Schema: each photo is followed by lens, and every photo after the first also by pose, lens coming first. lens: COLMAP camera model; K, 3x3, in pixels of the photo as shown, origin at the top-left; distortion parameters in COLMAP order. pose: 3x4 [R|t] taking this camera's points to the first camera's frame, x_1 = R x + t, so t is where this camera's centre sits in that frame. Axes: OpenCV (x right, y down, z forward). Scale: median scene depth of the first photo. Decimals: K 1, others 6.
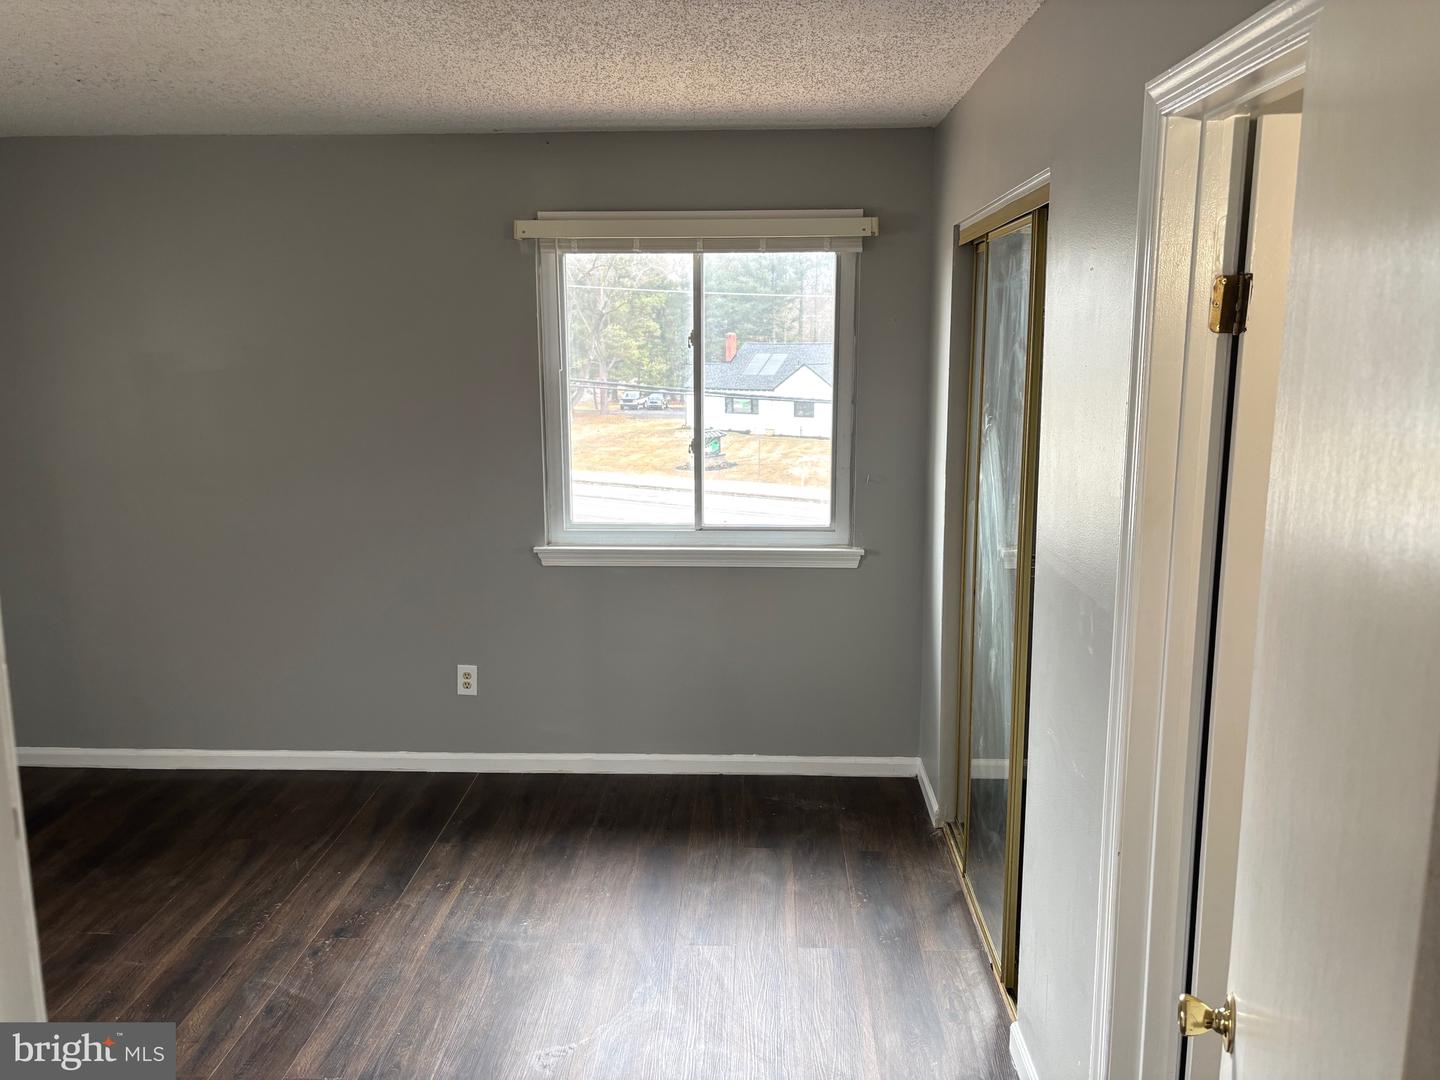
lens RADIAL K [[1087.3, 0, 720.0], [0, 1087.3, 540.0], [0, 0, 1]] dist [0.013351, 0.001075]
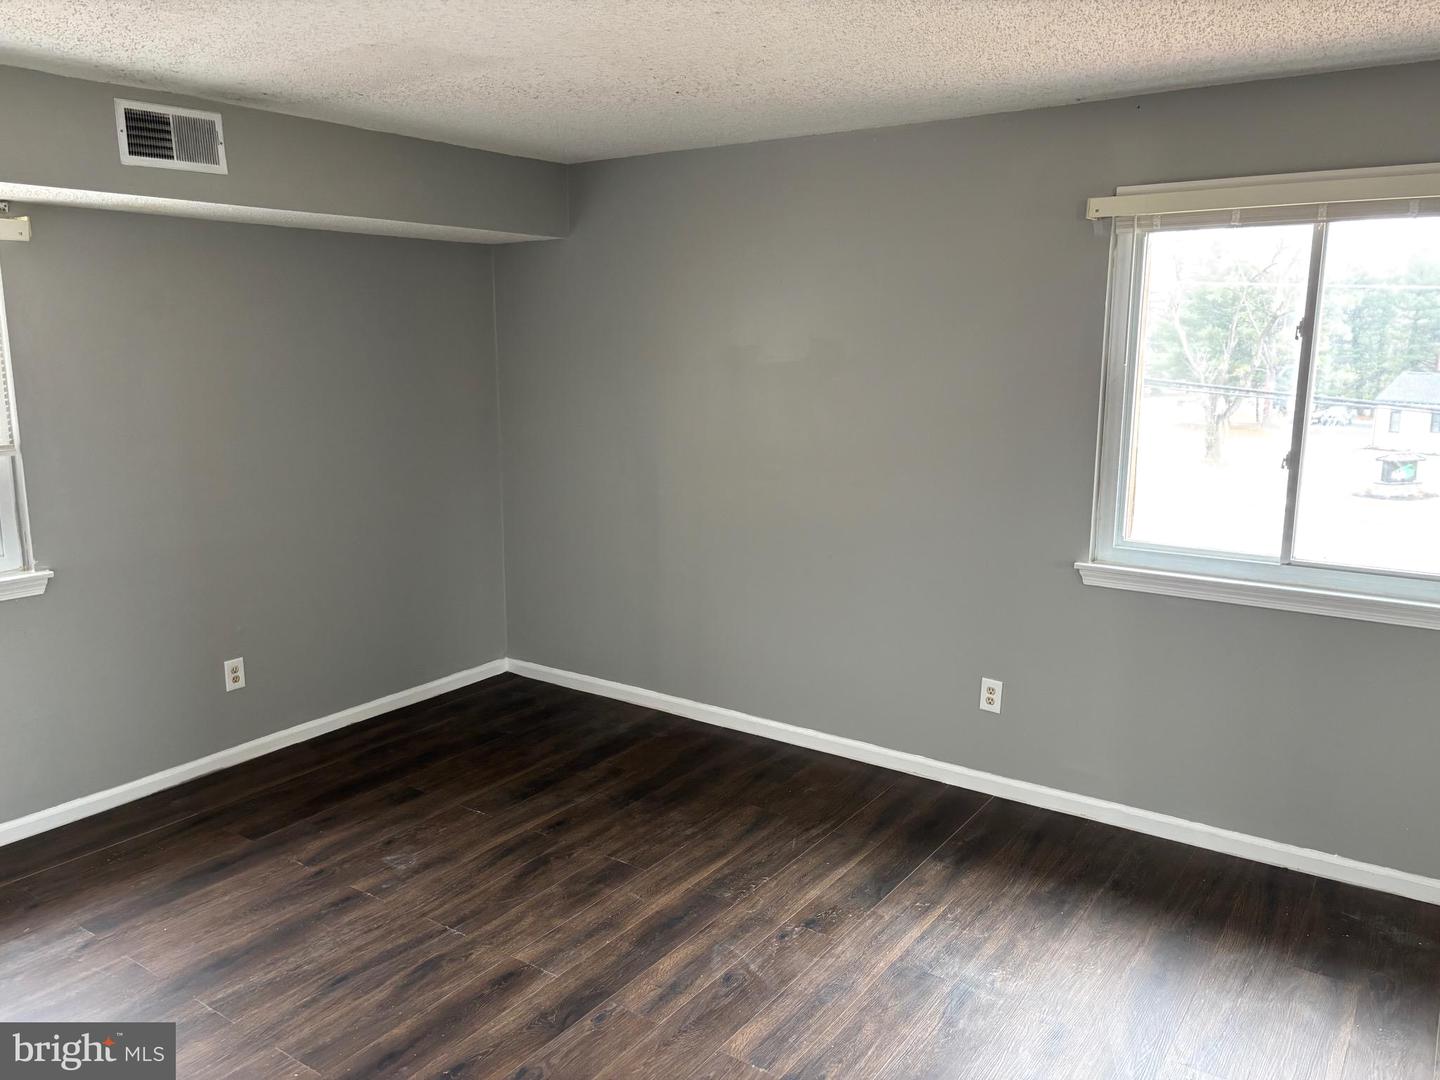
lens RADIAL K [[1087.3, 0, 720.0], [0, 1087.3, 540.0], [0, 0, 1]] dist [0.013351, 0.001075]
pose [[0.838441, 0.103205, -0.535131, 0.071169], [-0.105550, 0.994065, 0.026340, -0.005147], [0.534674, 0.034399, 0.844358, 0.093947]]
